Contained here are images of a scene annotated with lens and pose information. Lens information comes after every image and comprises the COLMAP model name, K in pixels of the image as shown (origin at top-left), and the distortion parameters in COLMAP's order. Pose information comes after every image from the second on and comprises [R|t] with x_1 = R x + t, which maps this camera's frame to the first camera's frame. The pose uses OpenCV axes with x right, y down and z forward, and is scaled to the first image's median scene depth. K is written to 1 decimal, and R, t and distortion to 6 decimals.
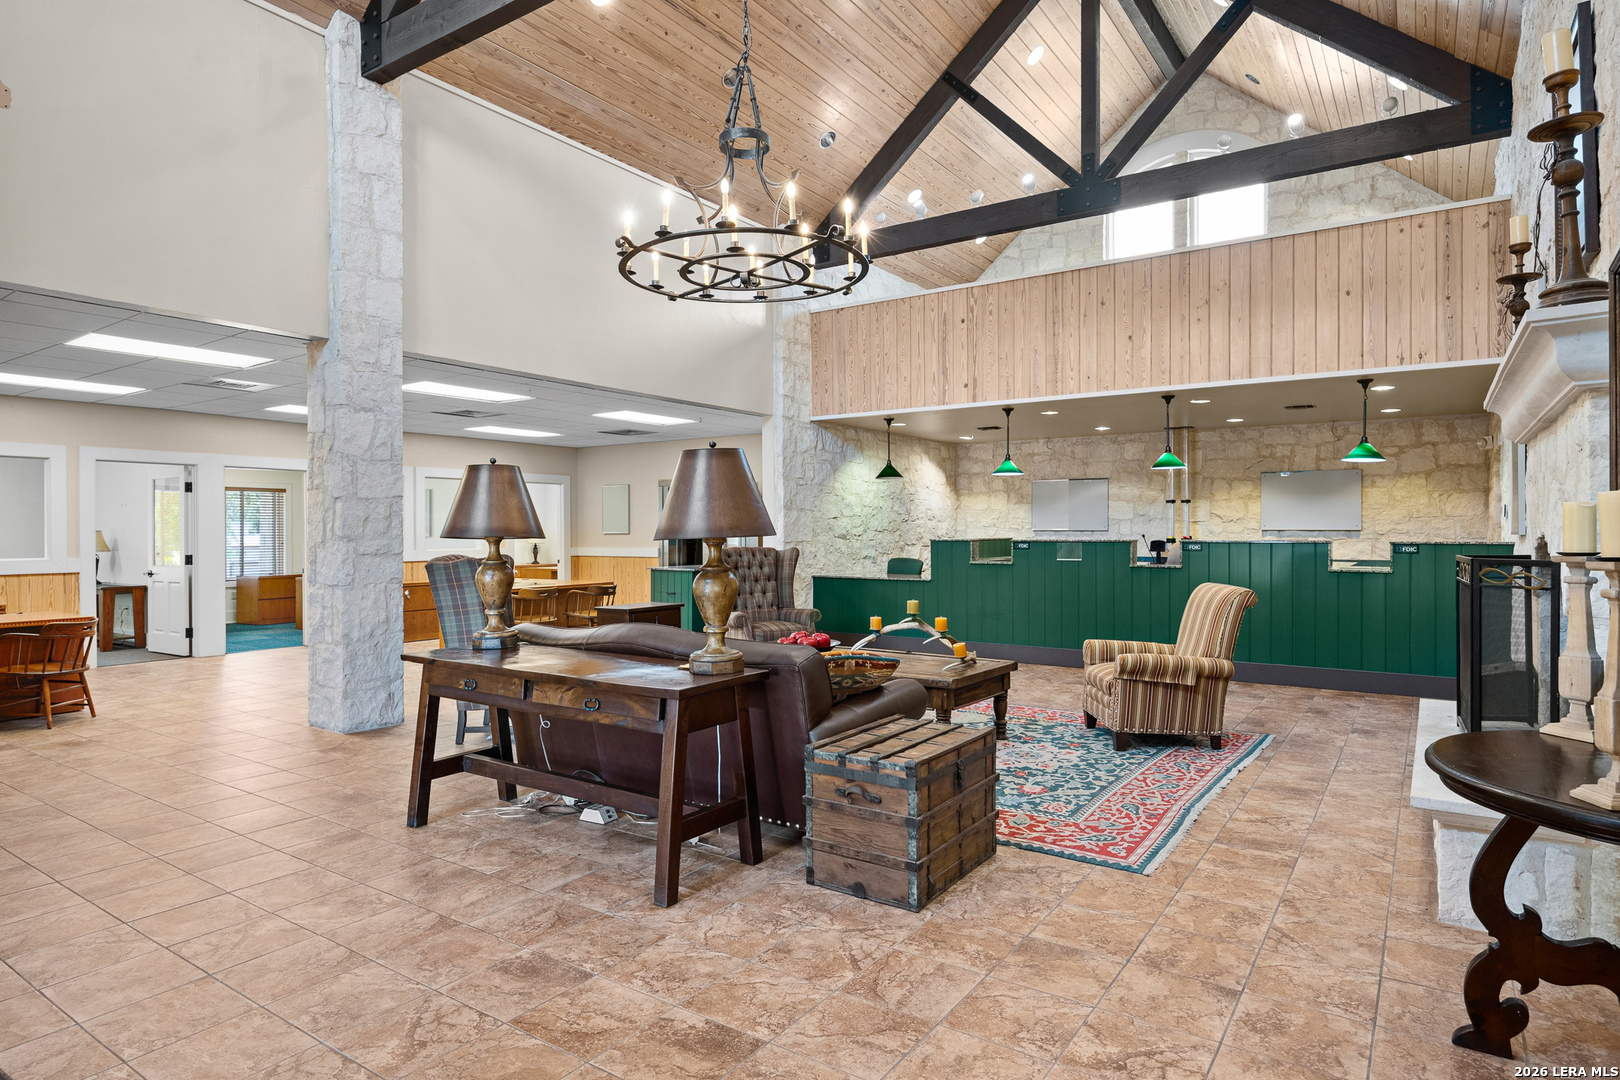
lens RADIAL K [[905.9, 0, 827.2], [0, 905.9, 529.7], [0, 0, 1]] dist [0.004229, -0.004757]
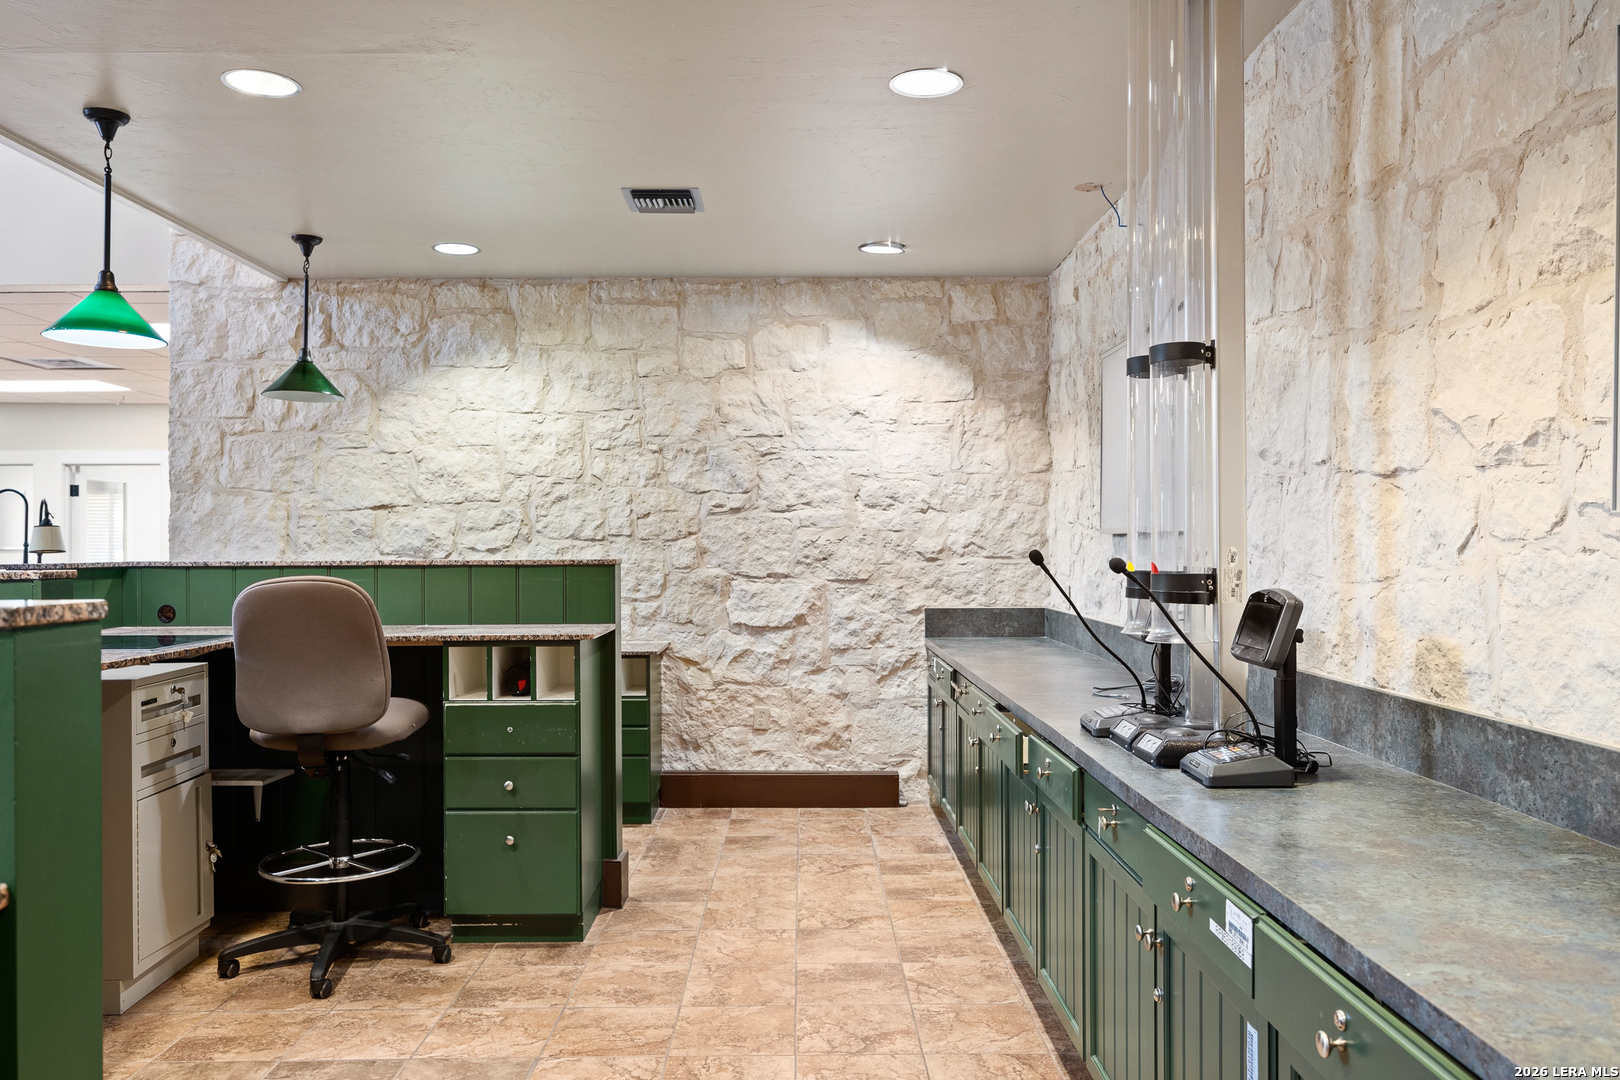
lens RADIAL K [[1190.3, 0, 803.0], [0, 1190.3, 531.8], [0, 0, 1]] dist [0.004191, 0.009871]
pose [[0.567415, -0.009443, -0.823378, 0.578734], [0.002898, 0.999951, -0.009471, 0.003945], [0.823427, 0.002988, 0.567415, 0.875922]]
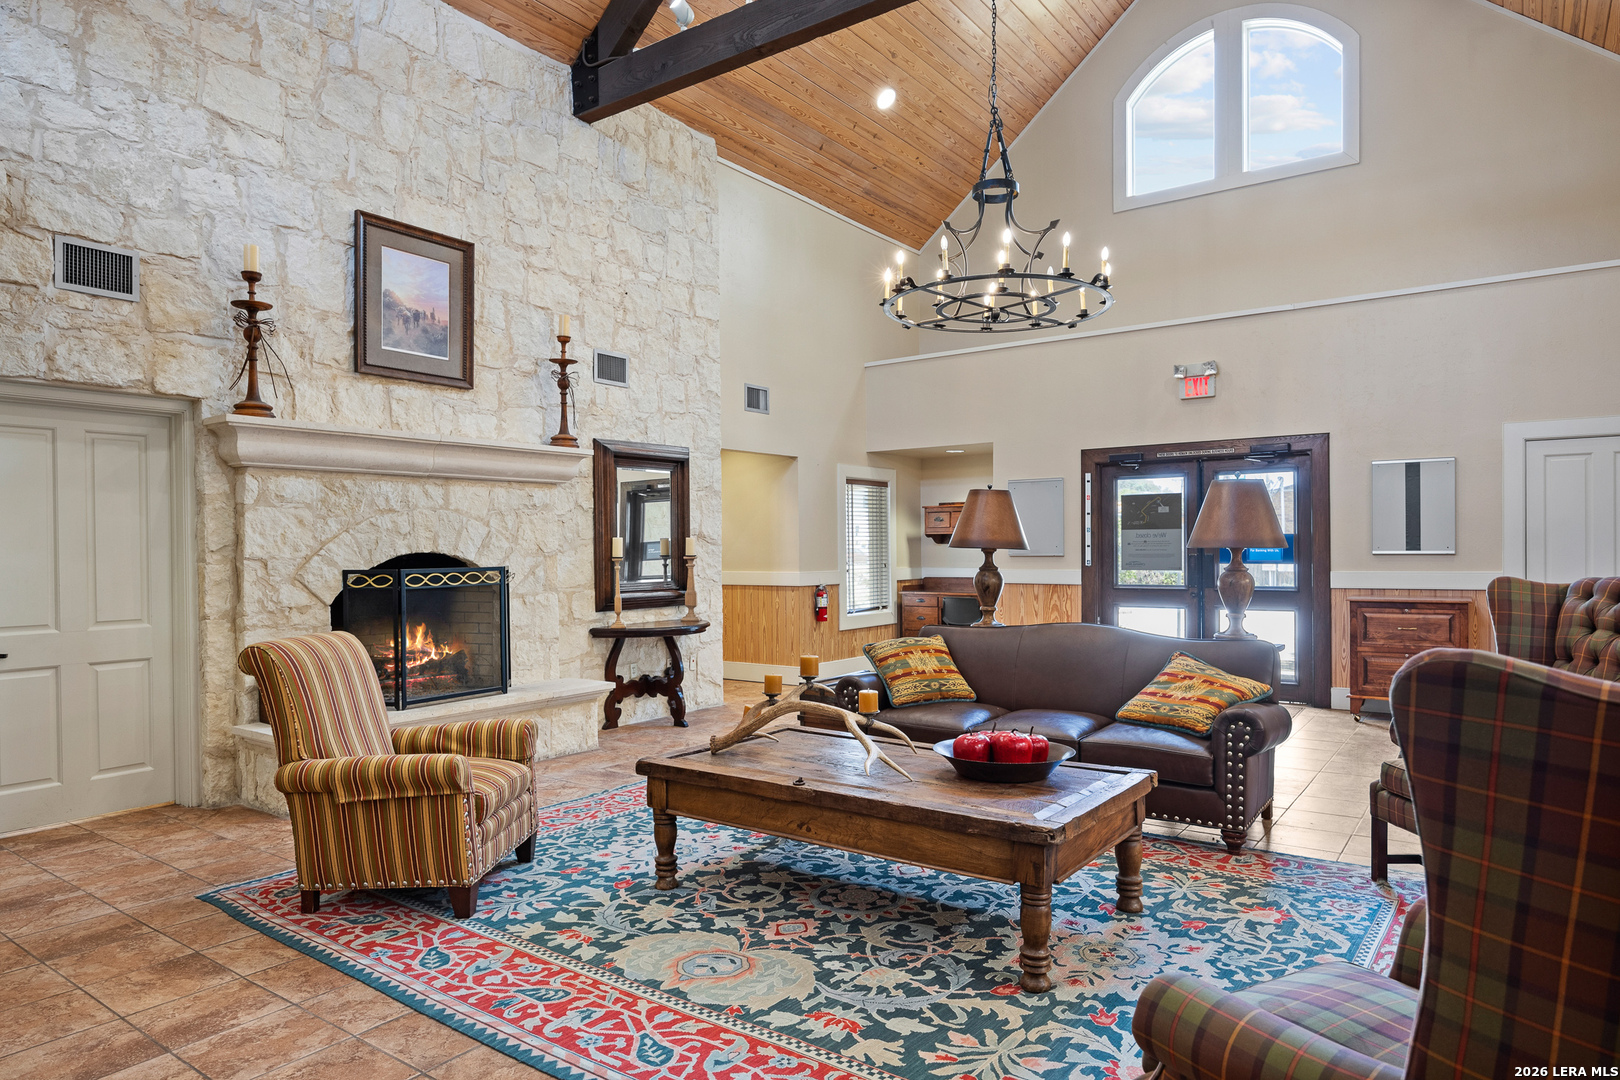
lens RADIAL K [[979.2, 0, 816.4], [0, 979.2, 561.3], [0, 0, 1]] dist [-0.008608, -0.000629]
pose [[-0.999396, 0.010326, 0.033189, 0.037621], [0.010659, 0.999894, 0.009875, 0.004069], [-0.033084, 0.010223, -0.999400, 0.892871]]
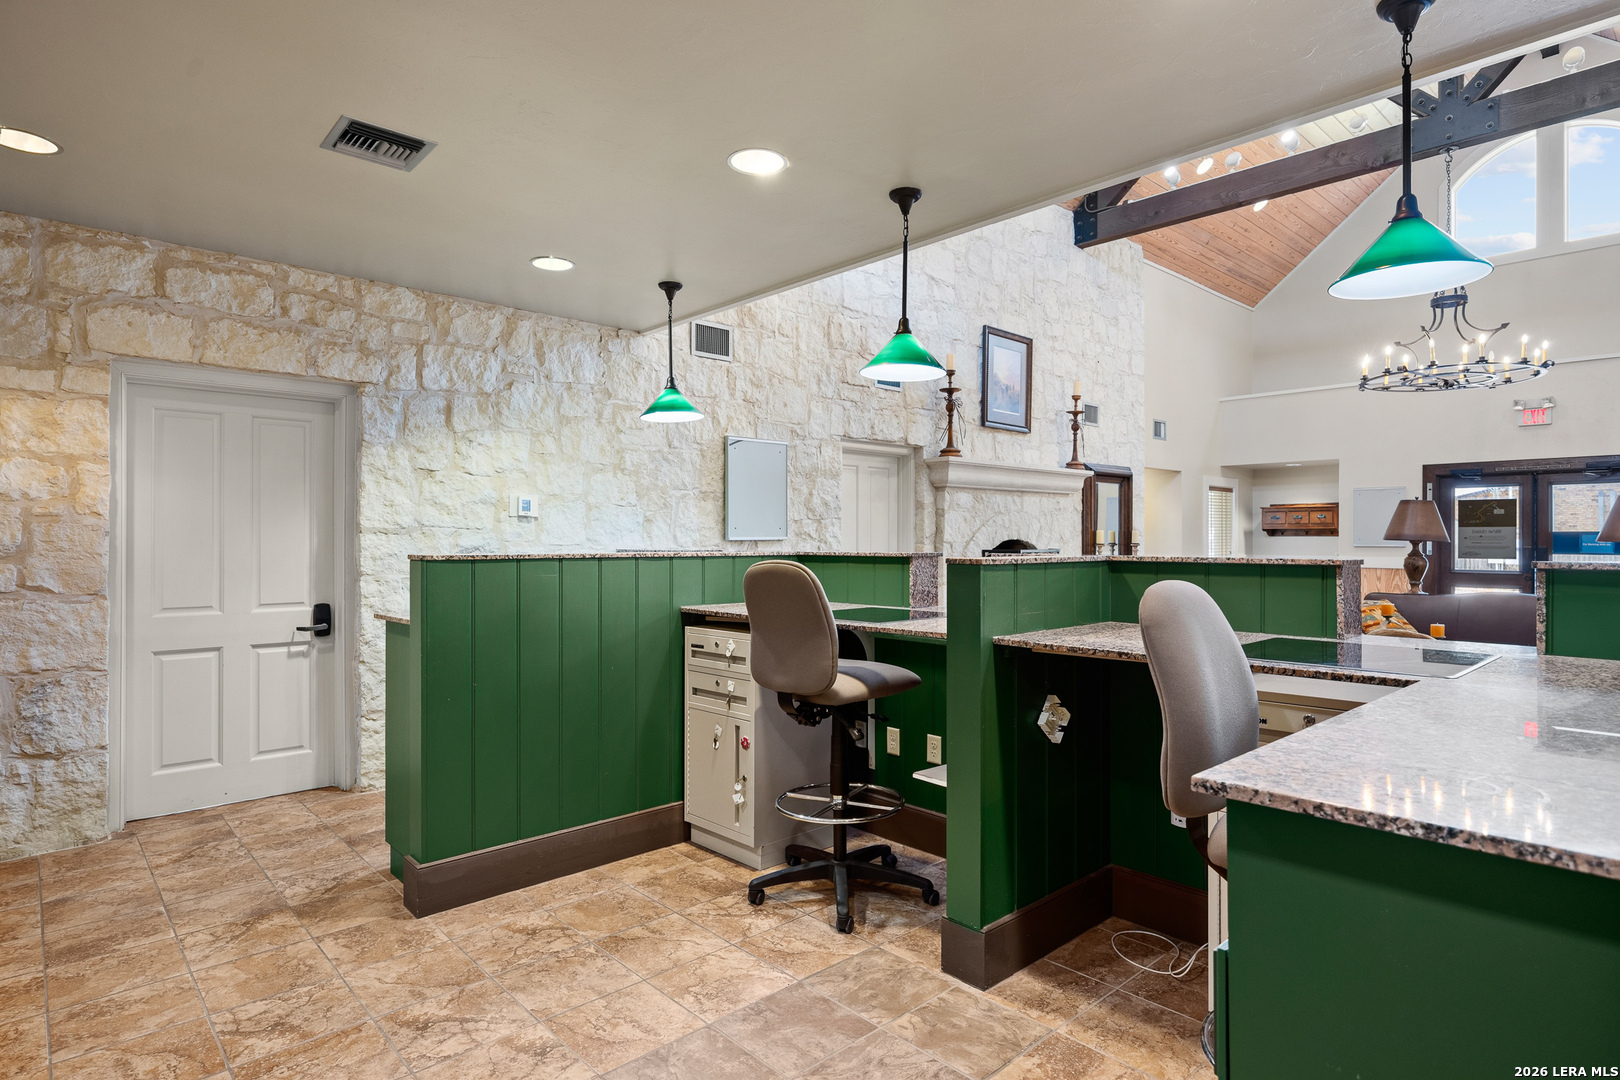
lens RADIAL K [[868.2, 0, 812.8], [0, 868.2, 539.1], [0, 0, 1]] dist [-0.001231, -0.001967]
pose [[-0.973204, 0.001048, 0.229940, 0.272780], [0.000257, 0.999994, -0.003472, 0.004486], [-0.229942, -0.003320, -0.973199, 1.135417]]
